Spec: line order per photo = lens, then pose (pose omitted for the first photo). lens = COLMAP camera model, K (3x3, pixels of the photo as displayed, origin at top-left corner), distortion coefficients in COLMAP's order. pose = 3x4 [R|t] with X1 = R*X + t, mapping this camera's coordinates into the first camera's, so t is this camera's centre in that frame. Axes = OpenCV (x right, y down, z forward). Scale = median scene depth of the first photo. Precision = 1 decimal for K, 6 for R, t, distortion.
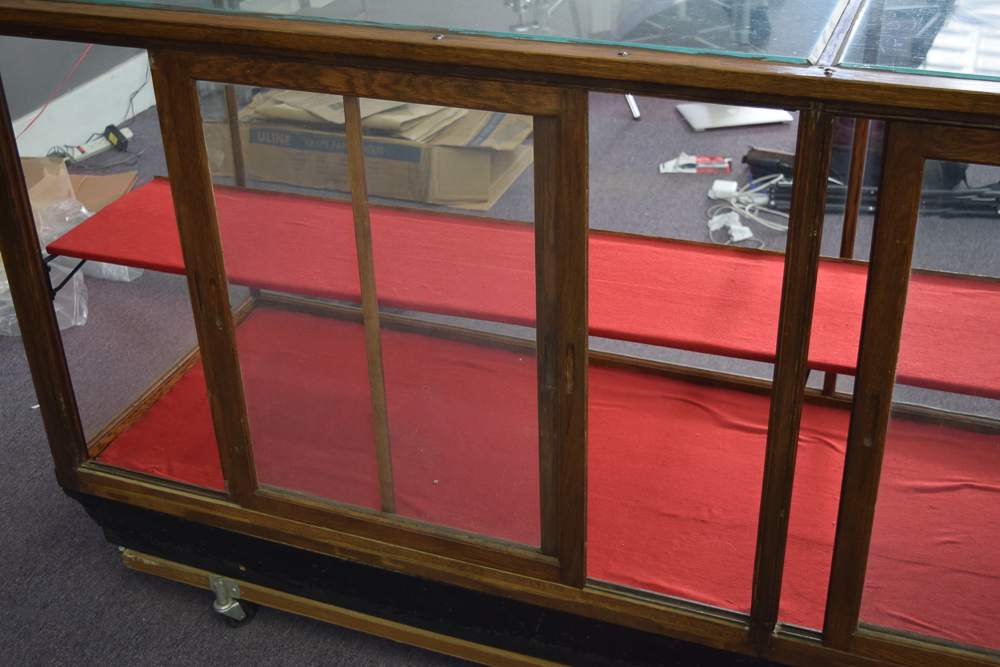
lens RADIAL K [[1246.9, 0, 498.2], [0, 1246.9, 330.5], [0, 0, 1]] dist [-0.039520, 0.000000]
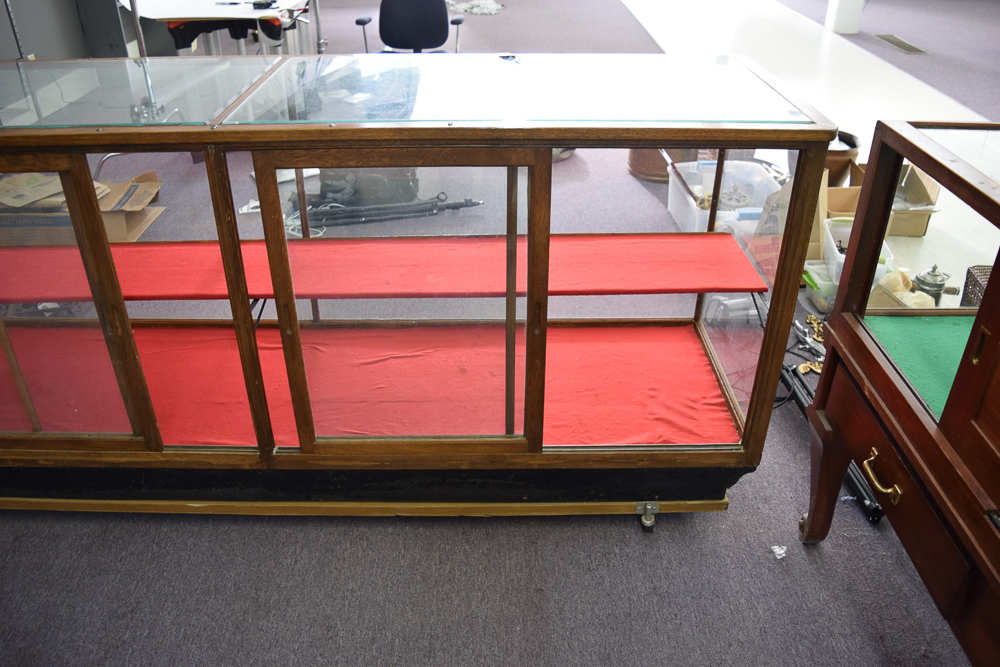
lens RADIAL K [[787.9, 0, 499.1], [0, 787.9, 329.5], [0, 0, 1]] dist [-0.080393, 0.001683]
pose [[0.931389, -0.158819, 0.327552, 0.180353], [0.155636, 0.987155, 0.036089, 0.079399], [-0.329077, 0.017366, 0.944144, -0.145390]]
